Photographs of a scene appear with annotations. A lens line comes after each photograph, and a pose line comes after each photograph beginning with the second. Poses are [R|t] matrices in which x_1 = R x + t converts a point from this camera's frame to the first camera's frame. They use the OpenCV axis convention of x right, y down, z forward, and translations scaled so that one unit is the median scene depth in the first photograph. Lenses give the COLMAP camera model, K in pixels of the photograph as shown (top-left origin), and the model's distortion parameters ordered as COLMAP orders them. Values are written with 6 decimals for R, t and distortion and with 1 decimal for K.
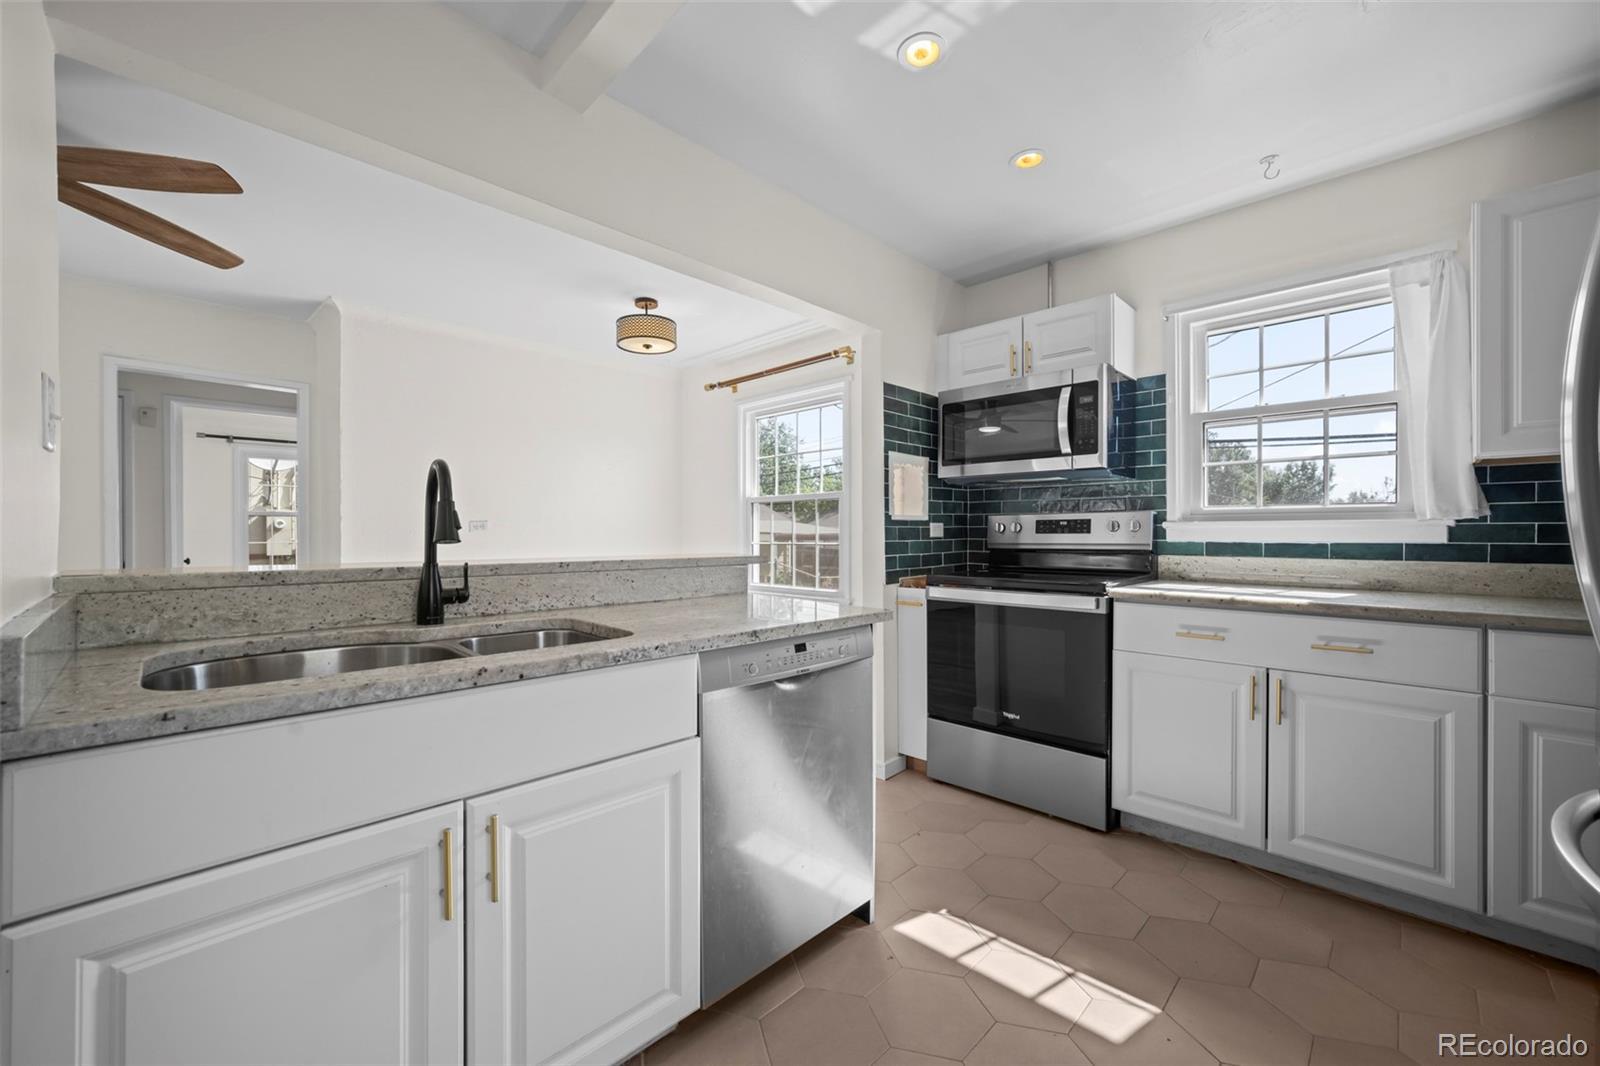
lens RADIAL K [[629.4, 0, 797.8], [0, 629.4, 533.9], [0, 0, 1]] dist [-0.028589, 0.012063]
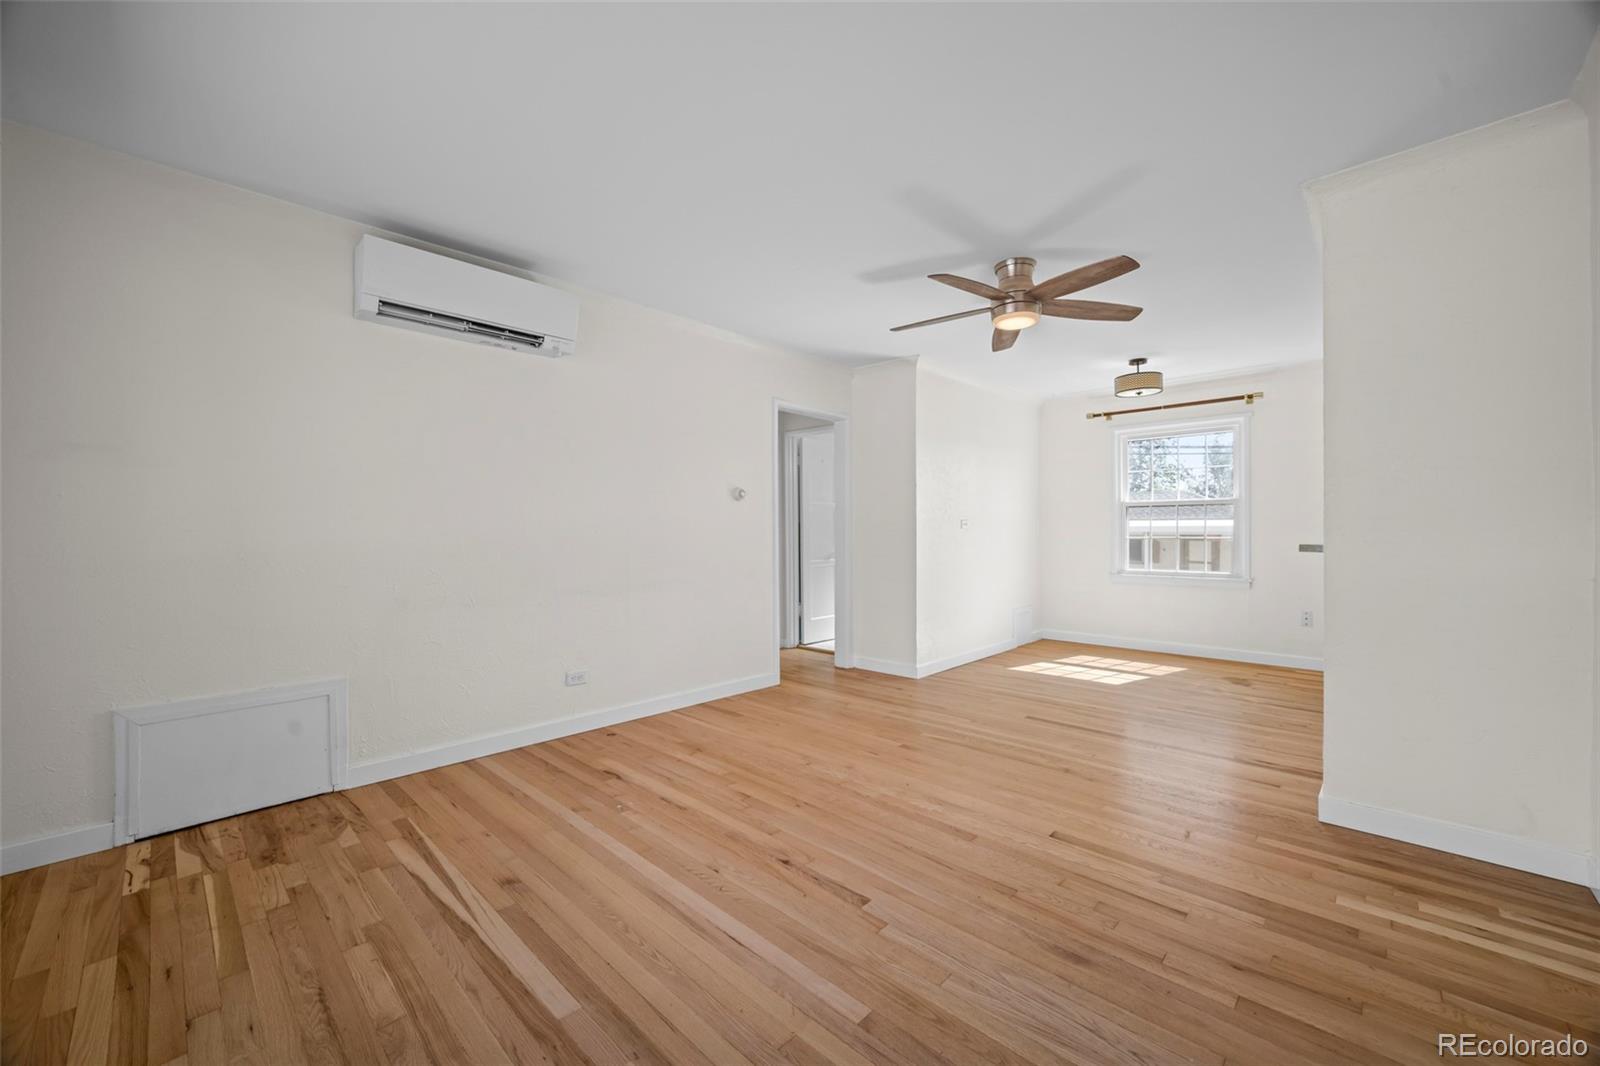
lens RADIAL K [[629.4, 0, 797.8], [0, 629.4, 533.9], [0, 0, 1]] dist [-0.028589, 0.012063]
pose [[0.999970, -0.000258, 0.007733, -1.373474], [0.000231, 0.999994, 0.003524, 0.003553], [-0.007733, -0.003522, 0.999964, -0.492350]]
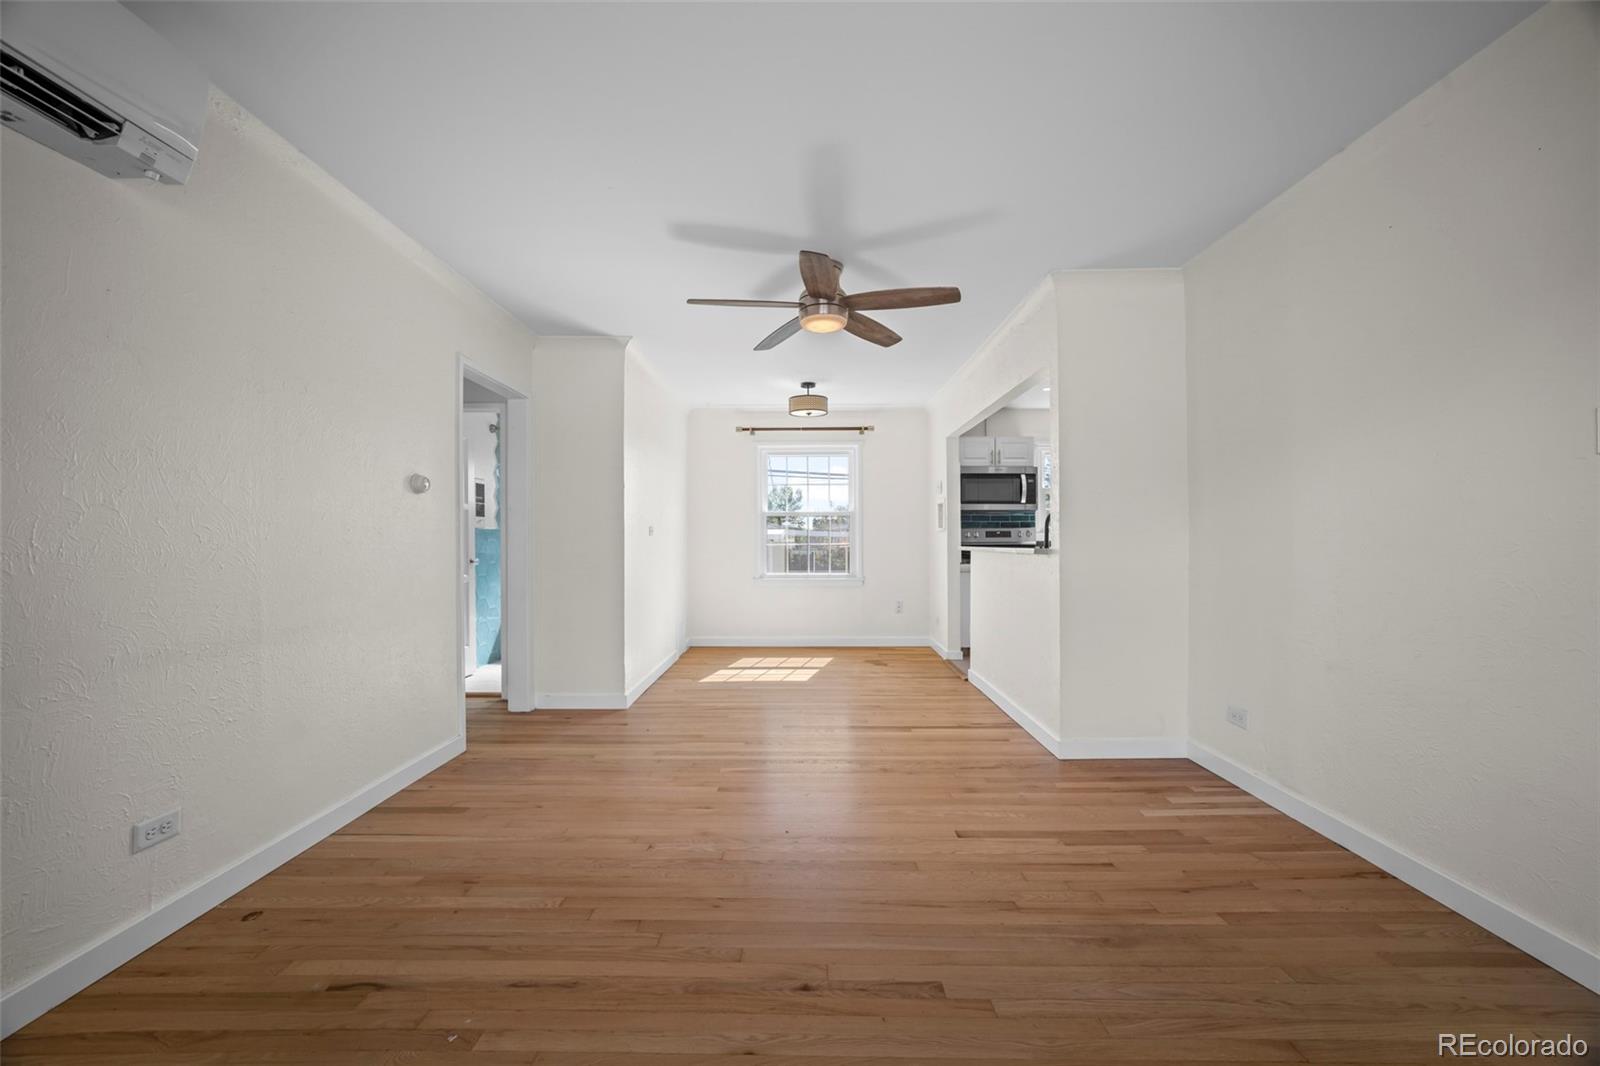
lens RADIAL K [[629.4, 0, 797.8], [0, 629.4, 533.9], [0, 0, 1]] dist [-0.028589, 0.012063]
pose [[0.722279, 0.004877, 0.691585, -1.803971], [0.001590, 0.999961, -0.008712, 0.005346], [-0.691600, 0.007392, 0.722243, -0.103873]]
